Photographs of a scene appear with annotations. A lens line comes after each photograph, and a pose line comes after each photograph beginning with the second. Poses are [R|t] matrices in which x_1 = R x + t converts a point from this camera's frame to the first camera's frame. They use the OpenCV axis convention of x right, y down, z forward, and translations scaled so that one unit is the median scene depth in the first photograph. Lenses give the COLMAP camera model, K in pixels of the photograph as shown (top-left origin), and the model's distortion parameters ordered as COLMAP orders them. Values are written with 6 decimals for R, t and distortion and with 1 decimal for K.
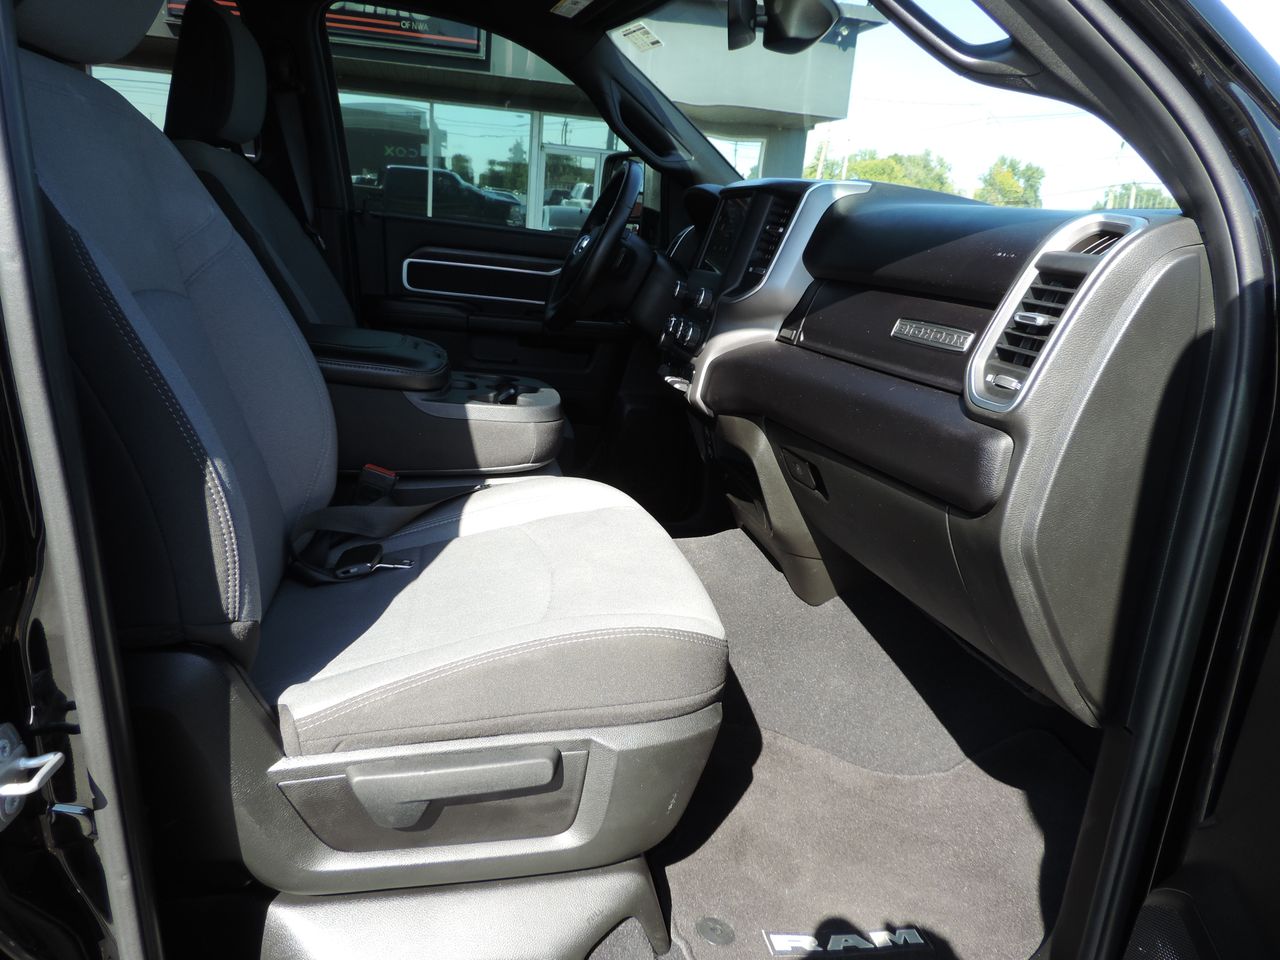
lens RADIAL K [[871.8, 0, 640.0], [0, 871.8, 480.0], [0, 0, 1]] dist [0.004843, -0.000959]
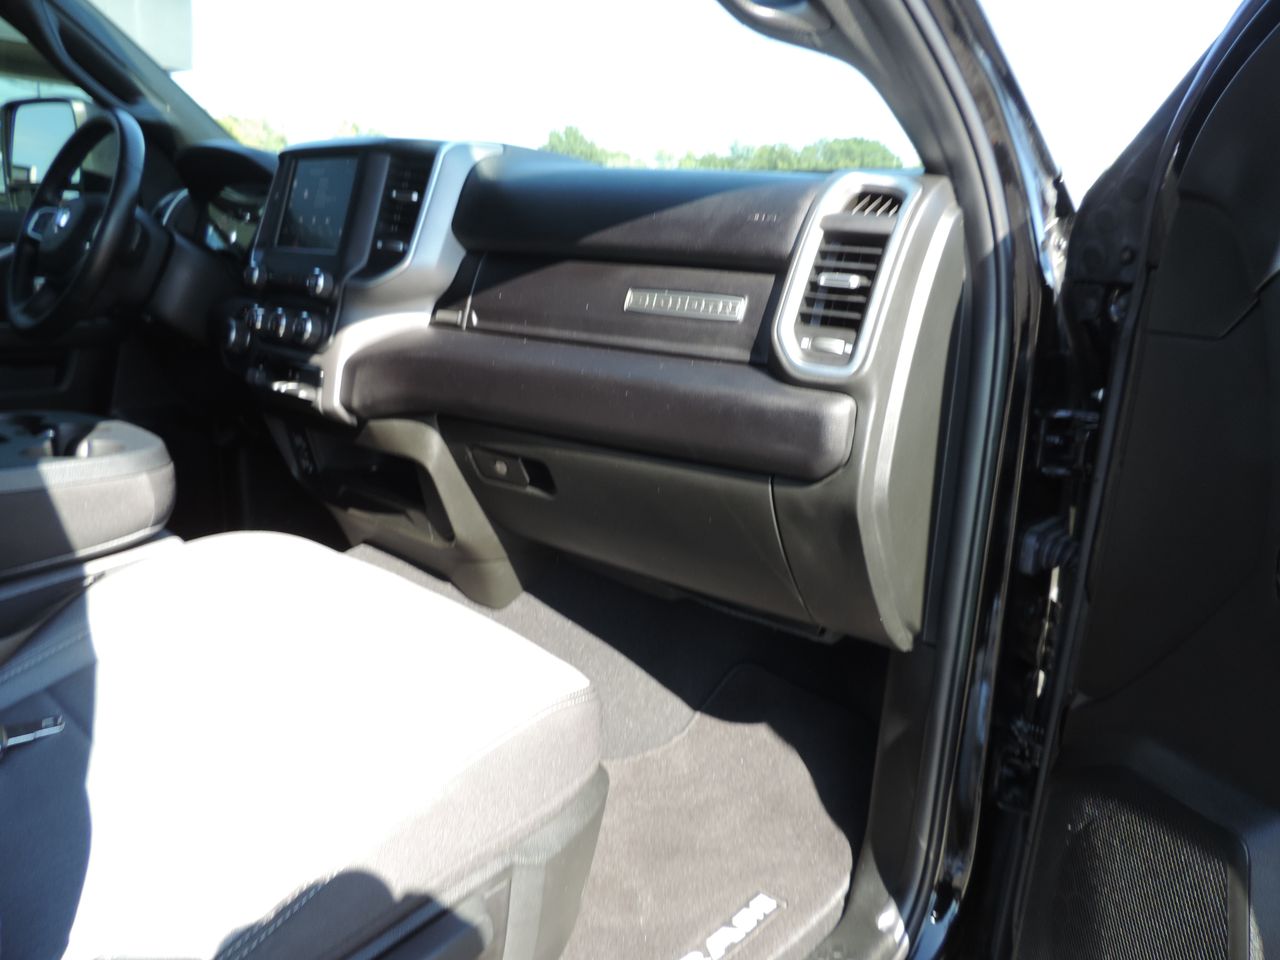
lens RADIAL K [[889.3, 0, 640.0], [0, 889.3, 480.0], [0, 0, 1]] dist [-0.008631, -0.001175]
pose [[0.801636, -0.197430, 0.564271, -0.211200], [0.178687, 0.979873, 0.088990, -0.053381], [-0.570483, 0.029490, 0.820780, 0.170634]]
